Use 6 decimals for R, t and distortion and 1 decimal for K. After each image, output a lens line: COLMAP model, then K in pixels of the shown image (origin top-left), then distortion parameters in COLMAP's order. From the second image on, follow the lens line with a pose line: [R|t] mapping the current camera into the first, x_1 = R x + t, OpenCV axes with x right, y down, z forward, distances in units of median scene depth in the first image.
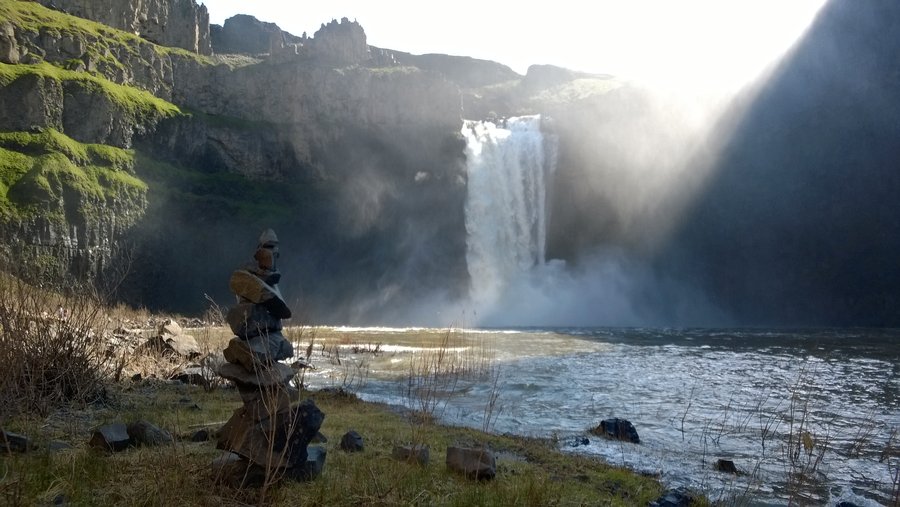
lens RADIAL K [[682.1, 0, 444.6], [0, 682.1, 255.6], [0, 0, 1]] dist [0.000572, -0.008881]
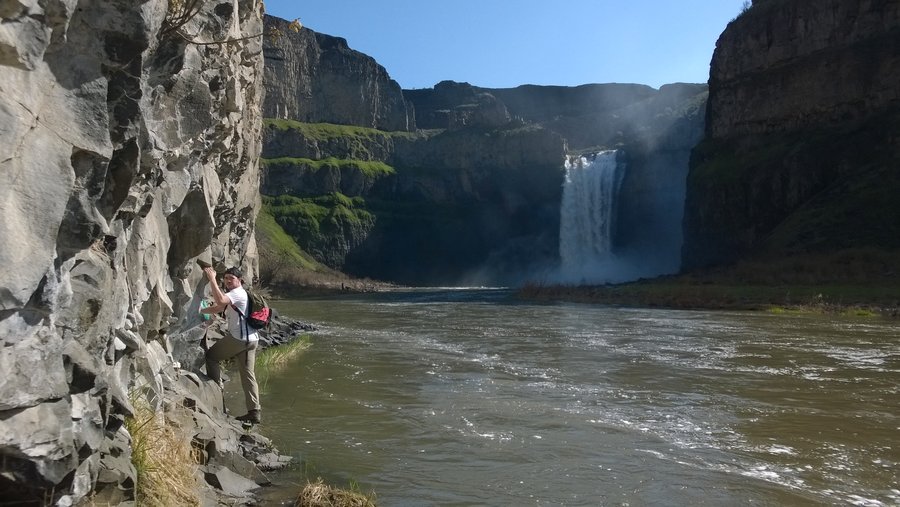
lens RADIAL K [[682.1, 0, 452.3], [0, 682.1, 254.2], [0, 0, 1]] dist [0.000572, -0.008881]
pose [[0.937025, -0.025031, -0.348363, 0.397975], [0.039209, 0.998662, 0.033708, -0.048393], [0.347053, -0.045244, 0.936753, -0.699685]]
